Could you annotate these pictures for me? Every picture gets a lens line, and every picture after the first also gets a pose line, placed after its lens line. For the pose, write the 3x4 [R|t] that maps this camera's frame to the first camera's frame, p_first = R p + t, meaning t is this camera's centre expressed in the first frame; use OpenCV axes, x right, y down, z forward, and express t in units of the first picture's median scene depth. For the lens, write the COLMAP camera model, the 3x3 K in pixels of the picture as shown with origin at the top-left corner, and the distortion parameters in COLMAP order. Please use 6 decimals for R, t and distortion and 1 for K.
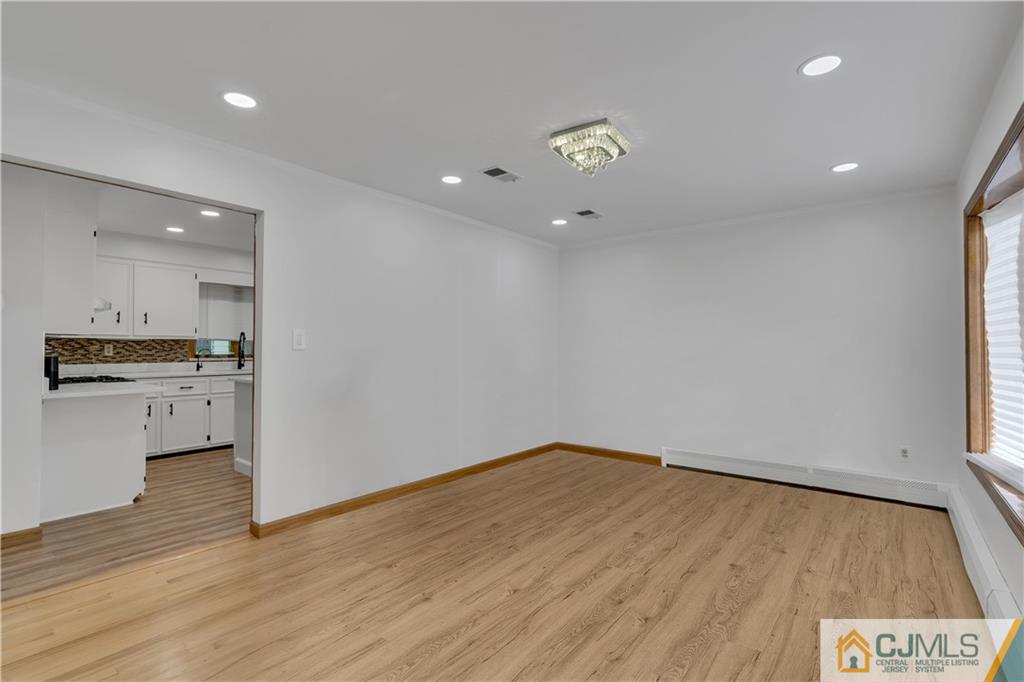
lens RADIAL K [[467.3, 0, 515.1], [0, 467.3, 338.9], [0, 0, 1]] dist [0.001804, -0.000375]
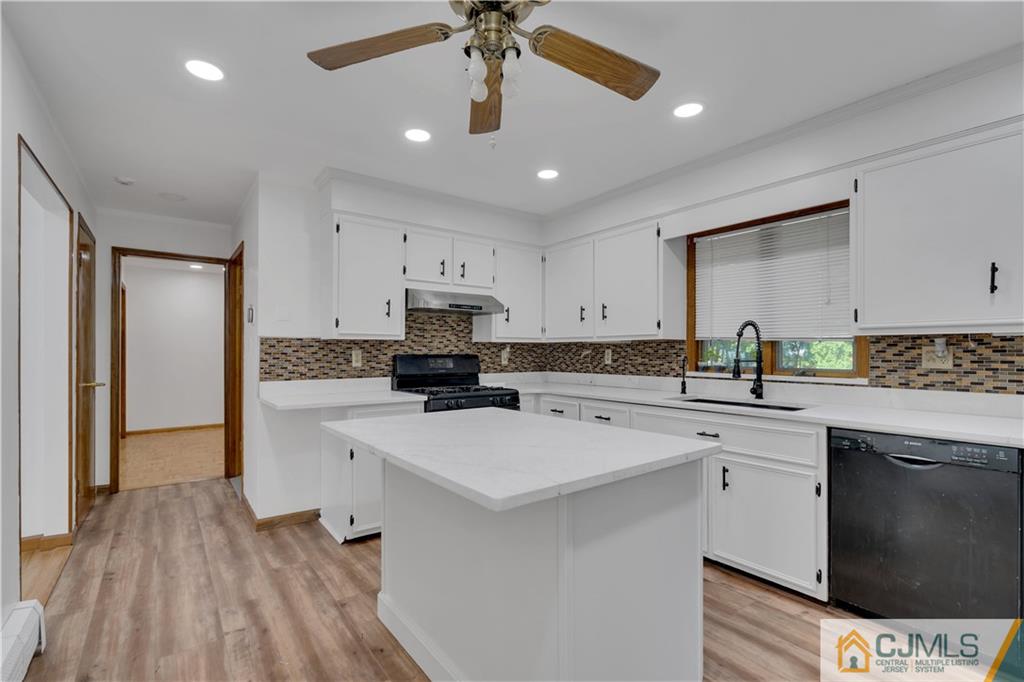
lens RADIAL K [[467.3, 0, 513.1], [0, 467.3, 347.3], [0, 0, 1]] dist [0.001804, -0.000375]
pose [[-0.248458, -0.023611, -0.968355, -0.075722], [0.006415, 0.999641, -0.026020, 0.026843], [0.968621, -0.012677, -0.248217, 1.023462]]
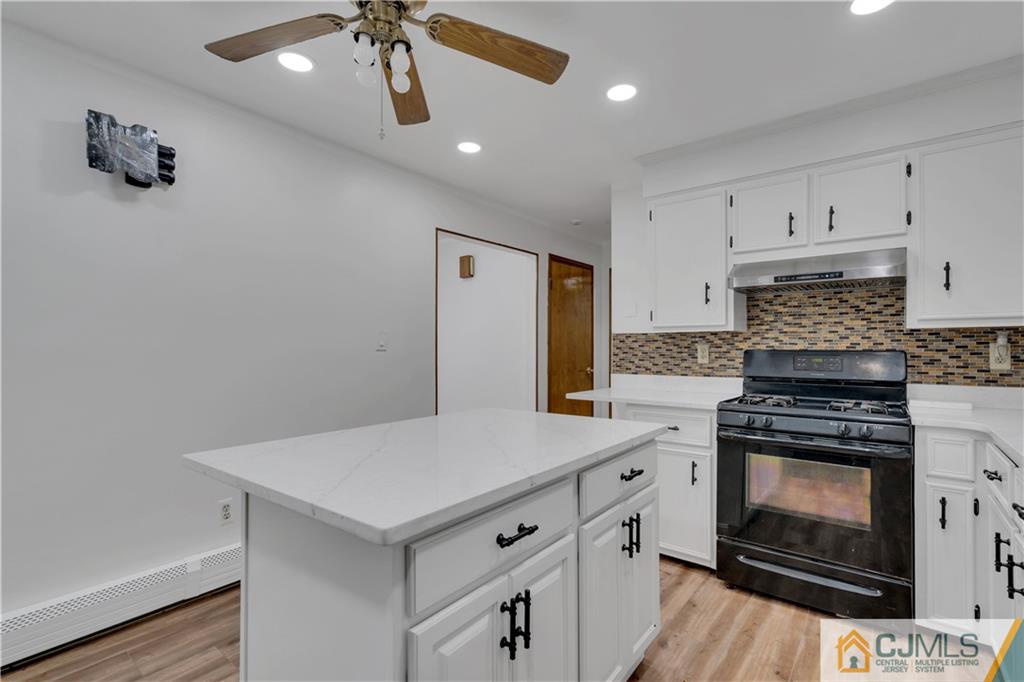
lens RADIAL K [[467.3, 0, 514.5], [0, 467.3, 341.5], [0, 0, 1]] dist [0.001804, -0.000375]
pose [[-0.999687, -0.013545, -0.021035, -0.384587], [-0.013044, 0.999632, -0.023789, 0.025426], [0.021349, -0.023507, -0.999496, 1.198375]]
